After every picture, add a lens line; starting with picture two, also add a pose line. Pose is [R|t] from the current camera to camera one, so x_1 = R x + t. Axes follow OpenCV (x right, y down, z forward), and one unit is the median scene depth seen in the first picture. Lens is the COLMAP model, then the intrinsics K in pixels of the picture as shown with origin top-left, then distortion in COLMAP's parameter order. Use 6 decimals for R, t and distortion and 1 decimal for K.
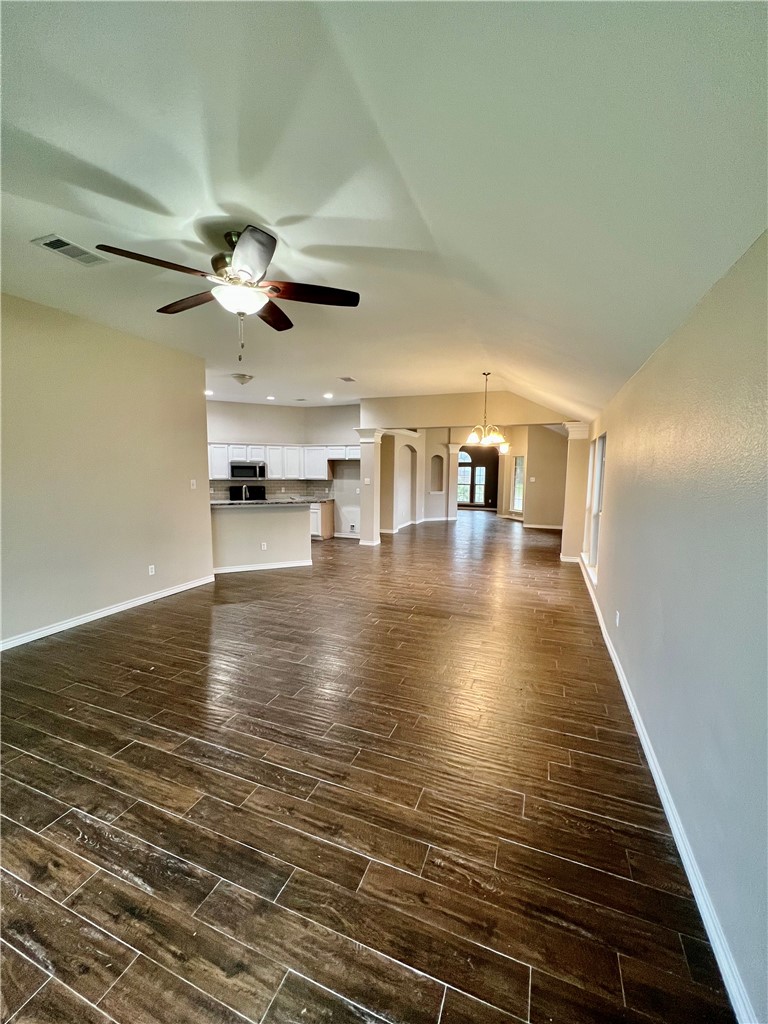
lens RADIAL K [[410.5, 0, 385.8], [0, 410.5, 511.7], [0, 0, 1]] dist [0.000287, 0.000193]
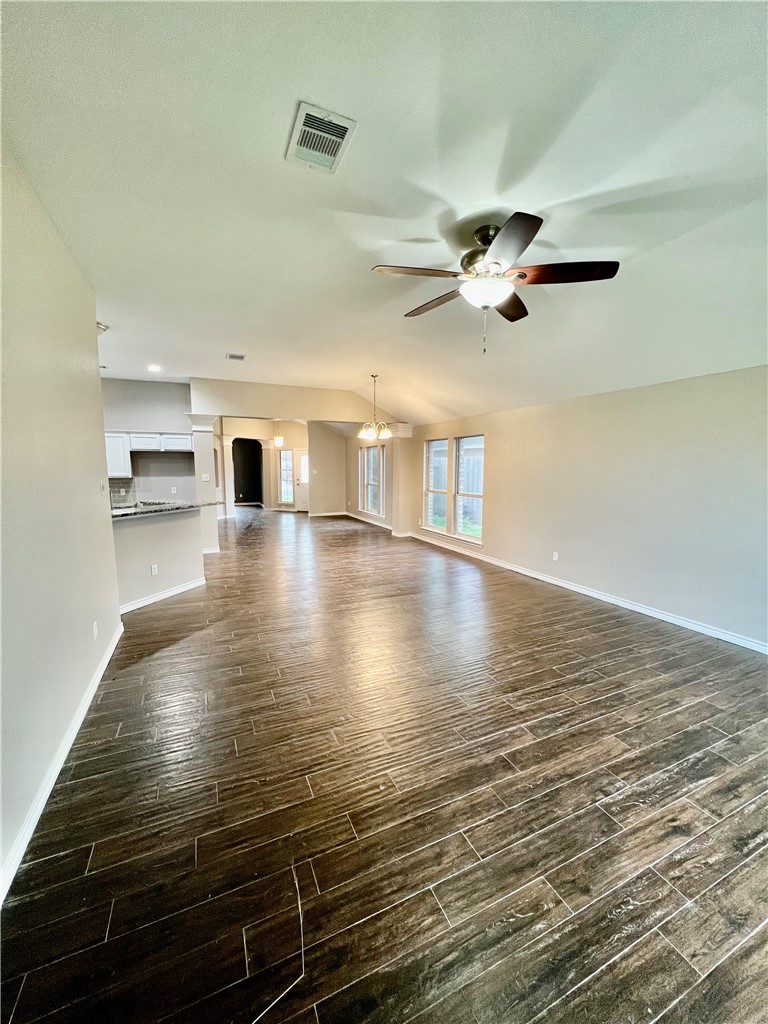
lens RADIAL K [[410.5, 0, 389.9], [0, 410.5, 511.4], [0, 0, 1]] dist [0.000287, 0.000193]
pose [[0.688875, -0.092388, 0.718968, -1.366926], [0.082061, 0.995408, 0.049284, -0.053611], [-0.720220, 0.025049, 0.693293, 0.511828]]
